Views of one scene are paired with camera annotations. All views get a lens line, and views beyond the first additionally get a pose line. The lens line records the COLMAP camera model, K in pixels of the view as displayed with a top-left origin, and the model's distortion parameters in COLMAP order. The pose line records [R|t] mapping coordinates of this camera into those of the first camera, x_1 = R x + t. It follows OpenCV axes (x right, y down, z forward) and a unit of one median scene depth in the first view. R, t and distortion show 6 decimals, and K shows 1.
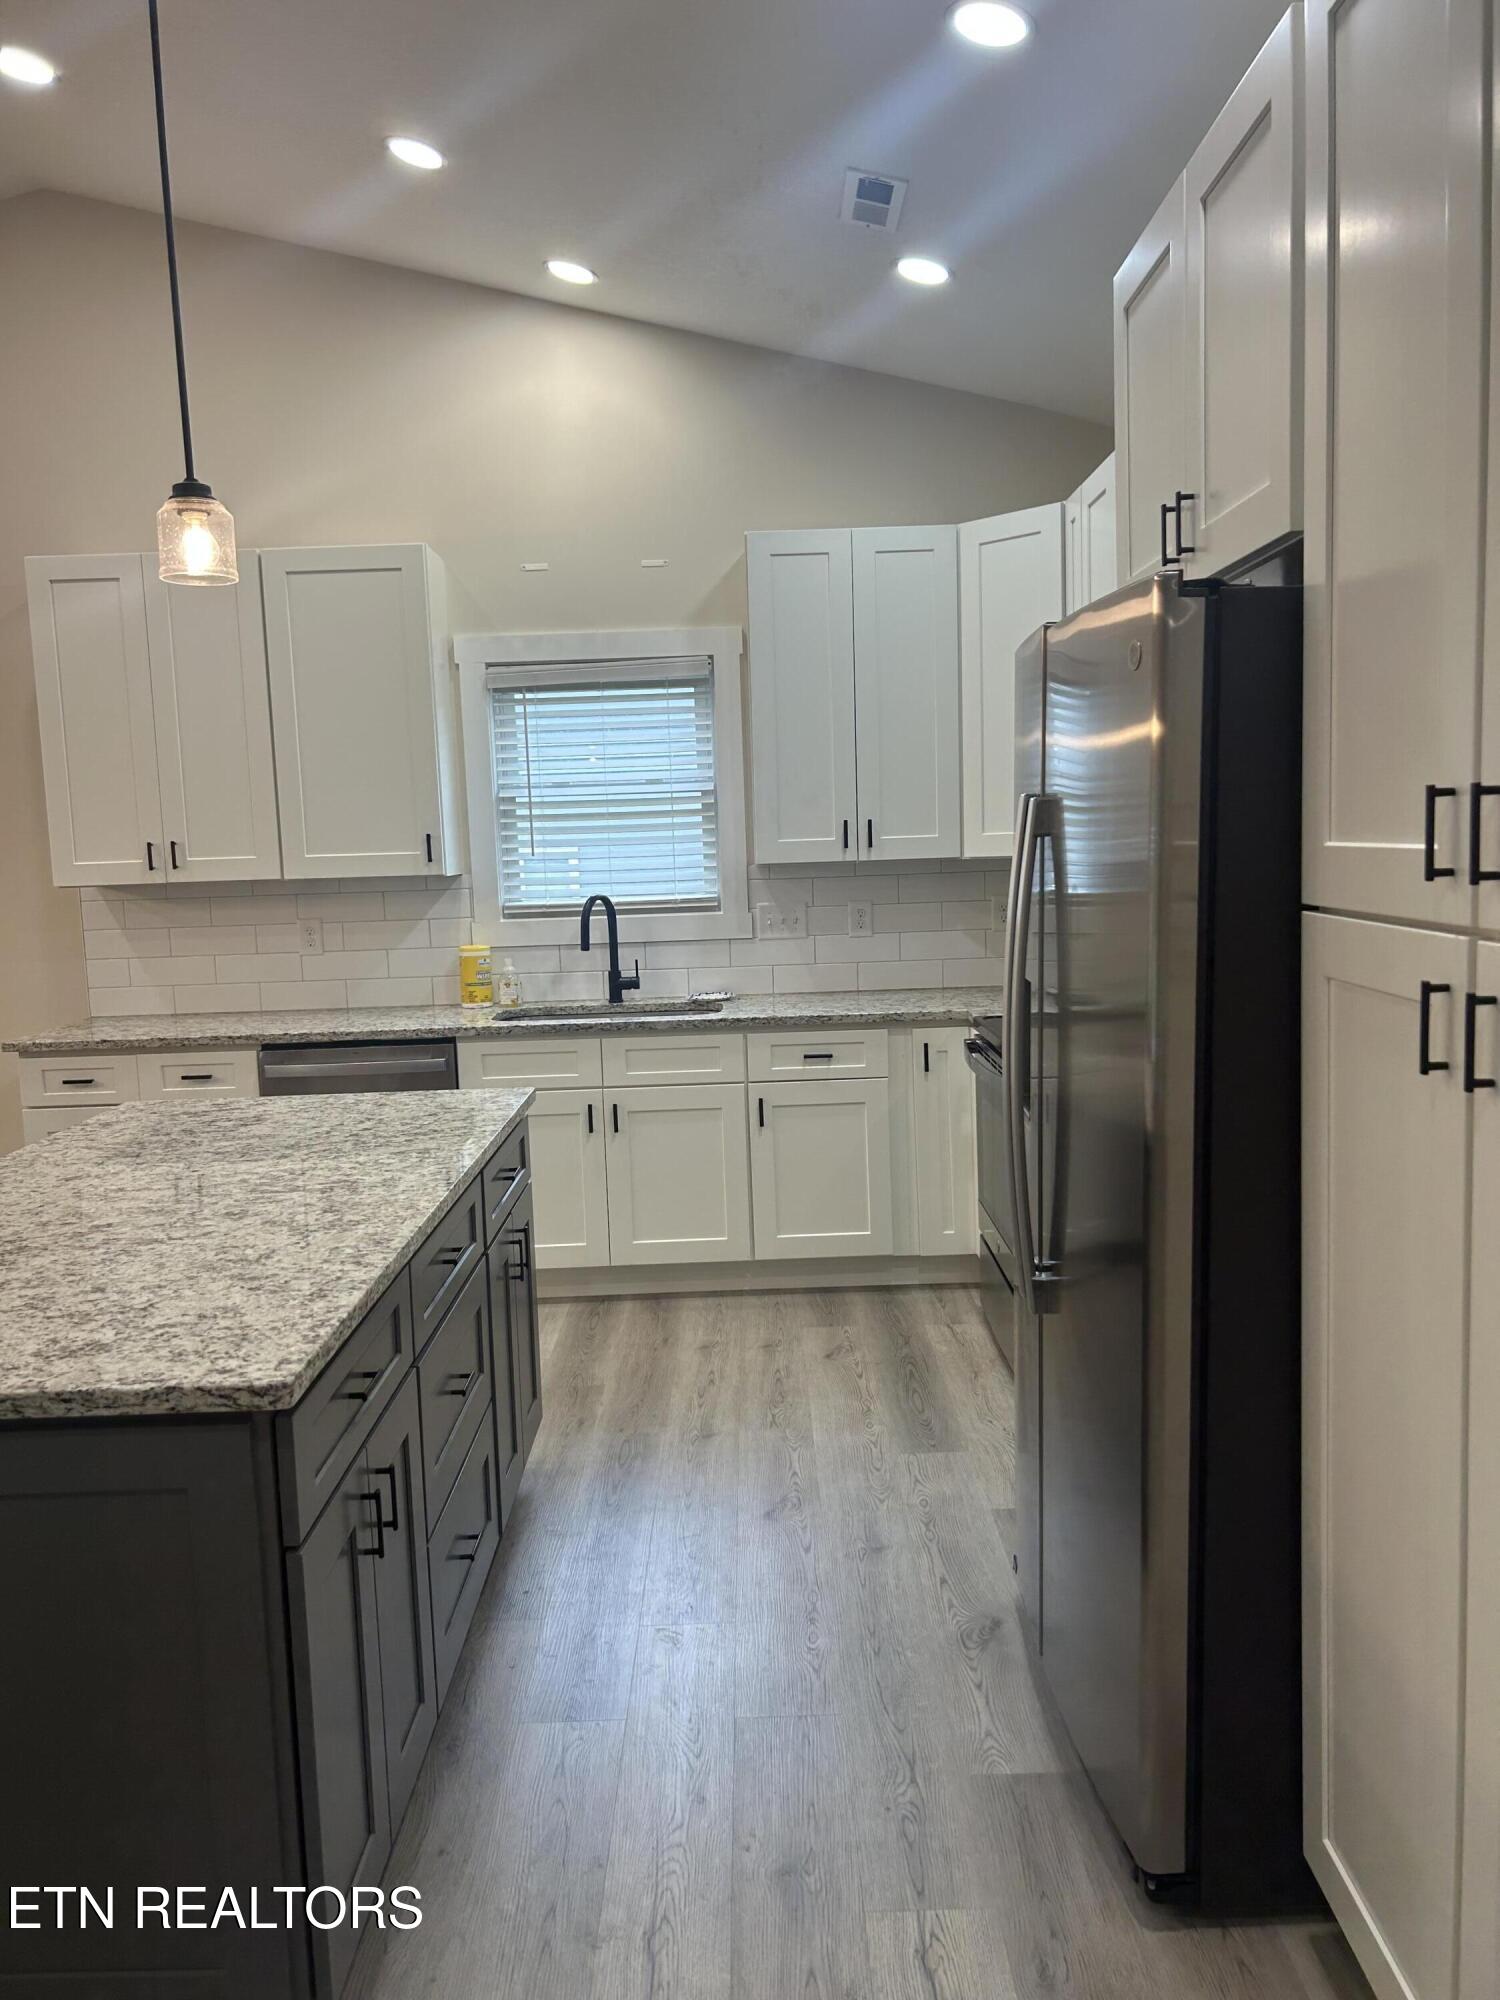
lens RADIAL K [[1515.8, 0, 754.4], [0, 1515.8, 1020.6], [0, 0, 1]] dist [0.048556, -0.063510]
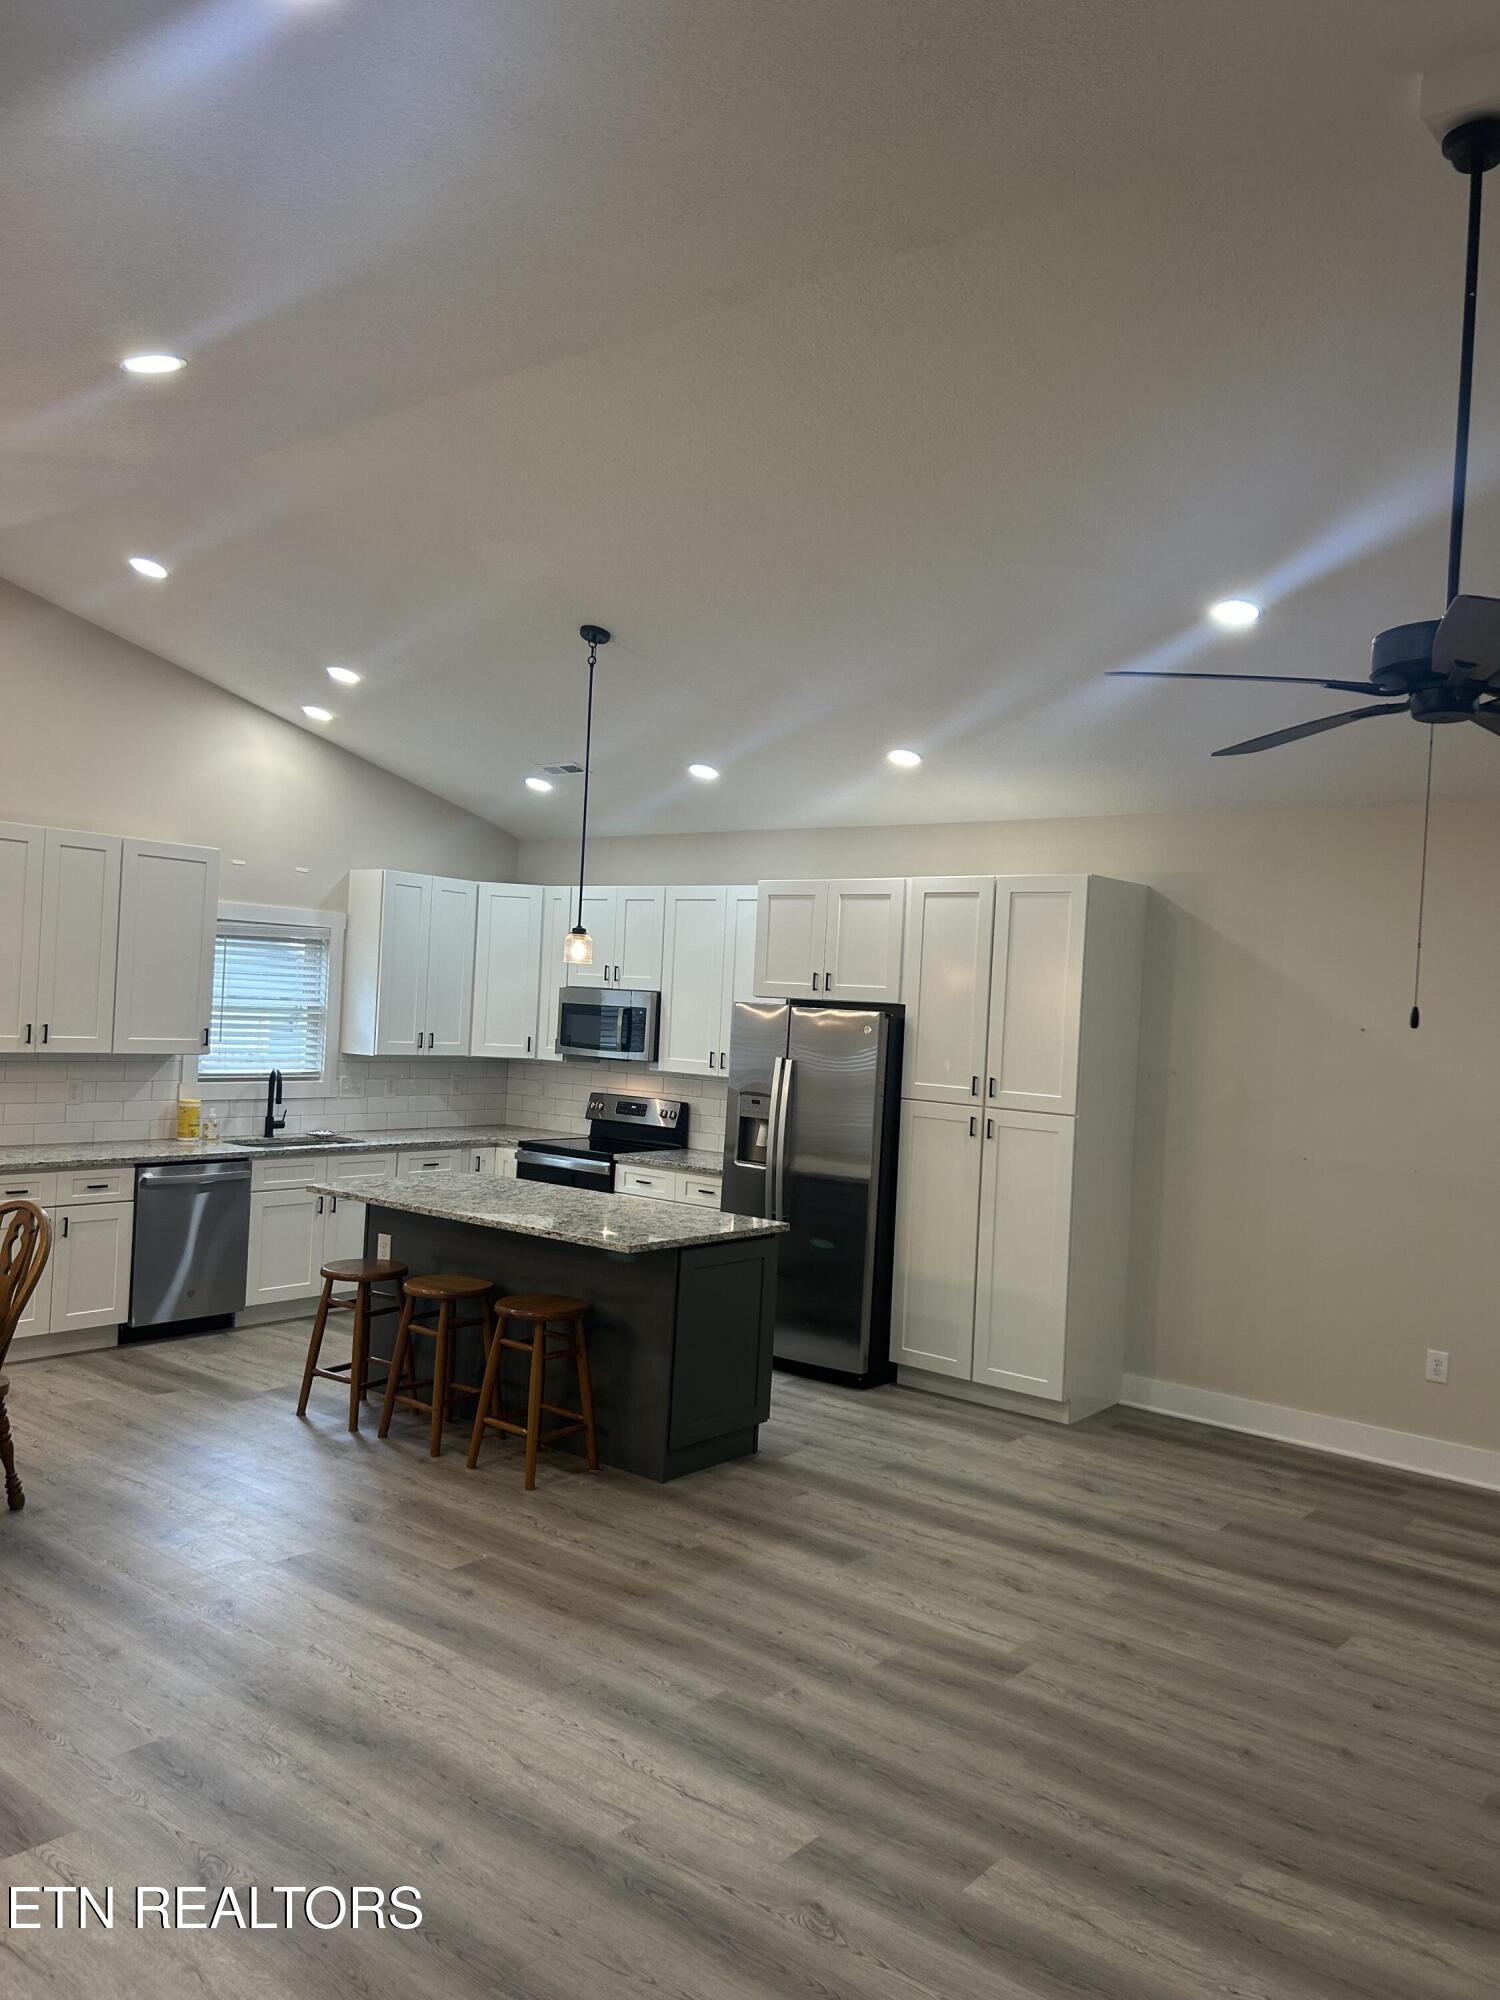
lens RADIAL K [[1529.4, 0, 767.6], [0, 1529.4, 1001.5], [0, 0, 1]] dist [0.058489, -0.059694]
pose [[0.618570, 0.066689, 0.782895, -1.145746], [0.024028, 0.994320, -0.103683, 0.029429], [-0.785363, 0.082946, 0.613454, -0.448424]]
